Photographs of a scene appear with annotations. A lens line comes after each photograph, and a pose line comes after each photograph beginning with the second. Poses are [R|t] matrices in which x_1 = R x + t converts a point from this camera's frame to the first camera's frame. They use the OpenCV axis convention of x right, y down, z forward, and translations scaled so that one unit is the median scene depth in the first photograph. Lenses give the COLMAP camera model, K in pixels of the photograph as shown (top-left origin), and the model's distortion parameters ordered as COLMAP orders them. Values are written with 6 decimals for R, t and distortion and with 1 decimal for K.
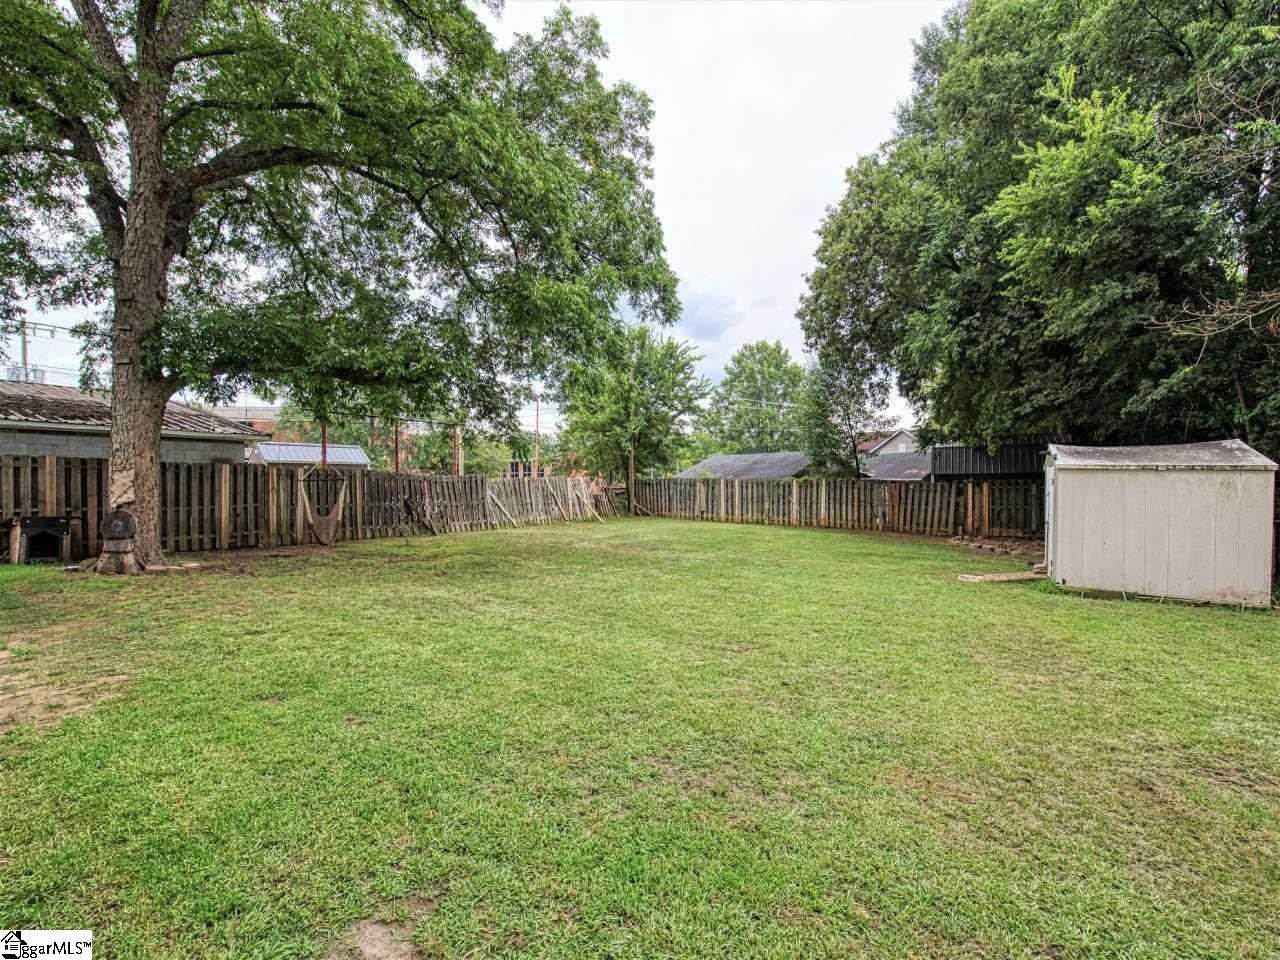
lens RADIAL K [[553.0, 0, 647.4], [0, 553.0, 481.0], [0, 0, 1]] dist [0.004527, -0.000264]
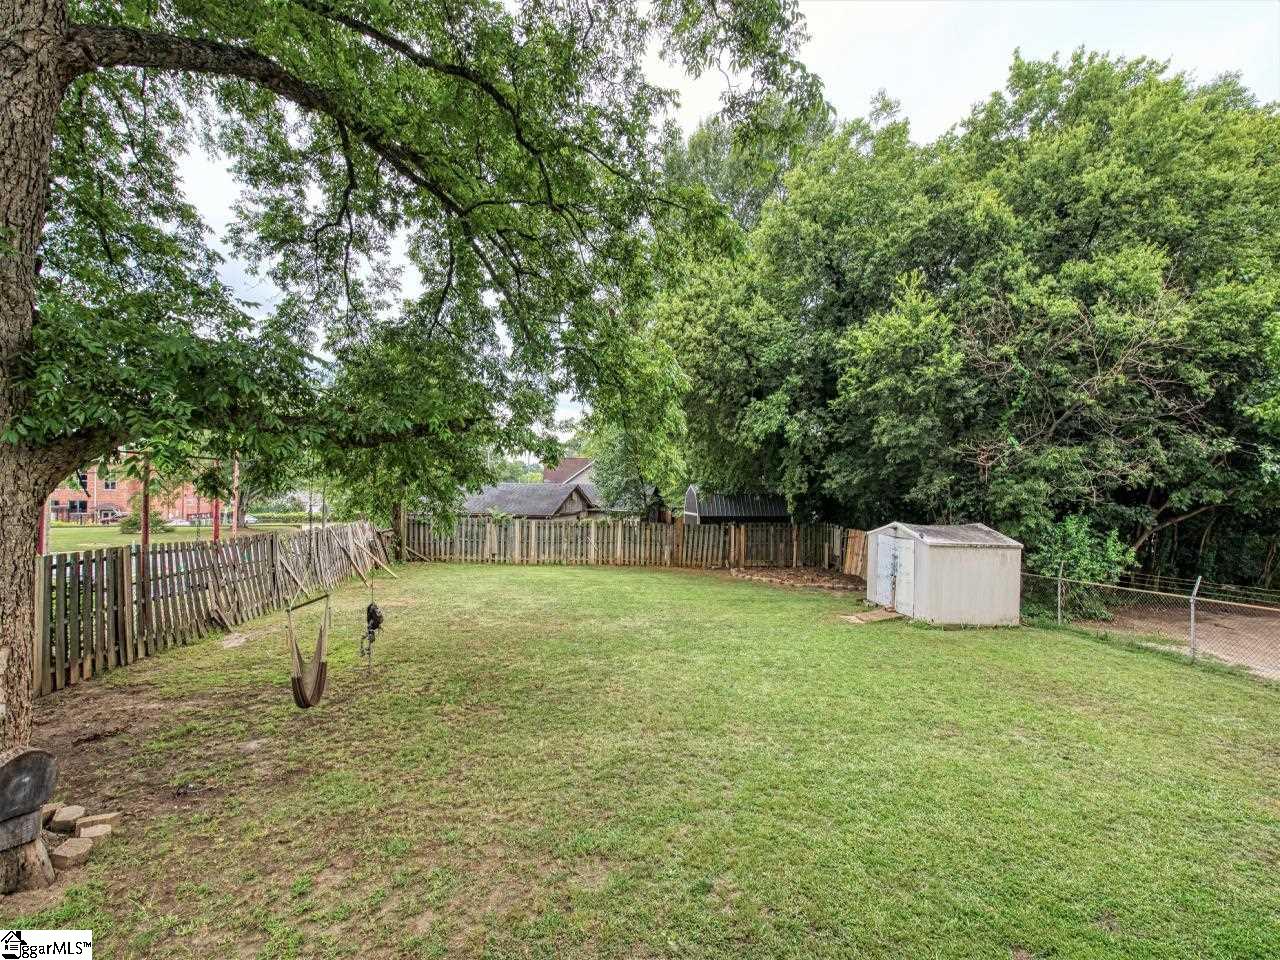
lens RADIAL K [[553.0, 0, 648.4], [0, 553.0, 483.2], [0, 0, 1]] dist [0.004527, -0.000264]
pose [[0.781901, 0.021633, 0.623027, -0.342679], [-0.016267, 0.999765, -0.014299, -0.068076], [-0.623190, 0.001046, 0.782070, 0.131698]]
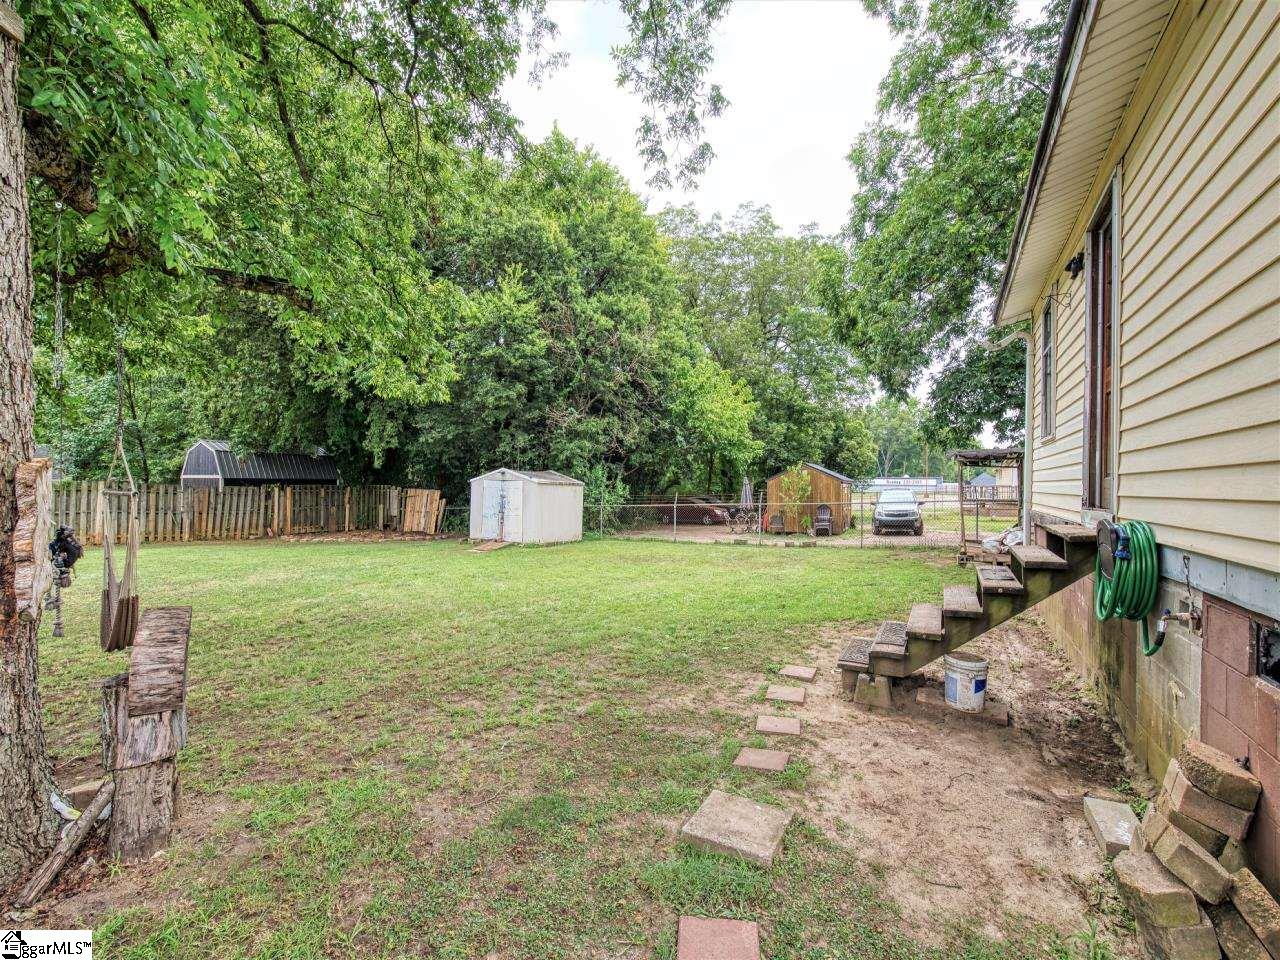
lens RADIAL K [[553.0, 0, 645.6], [0, 553.0, 477.9], [0, 0, 1]] dist [0.004527, -0.000264]
pose [[-0.035300, 0.013973, 0.999279, -0.520236], [-0.011381, 0.999832, -0.014383, -0.007517], [-0.999312, -0.011881, -0.035135, 0.300917]]
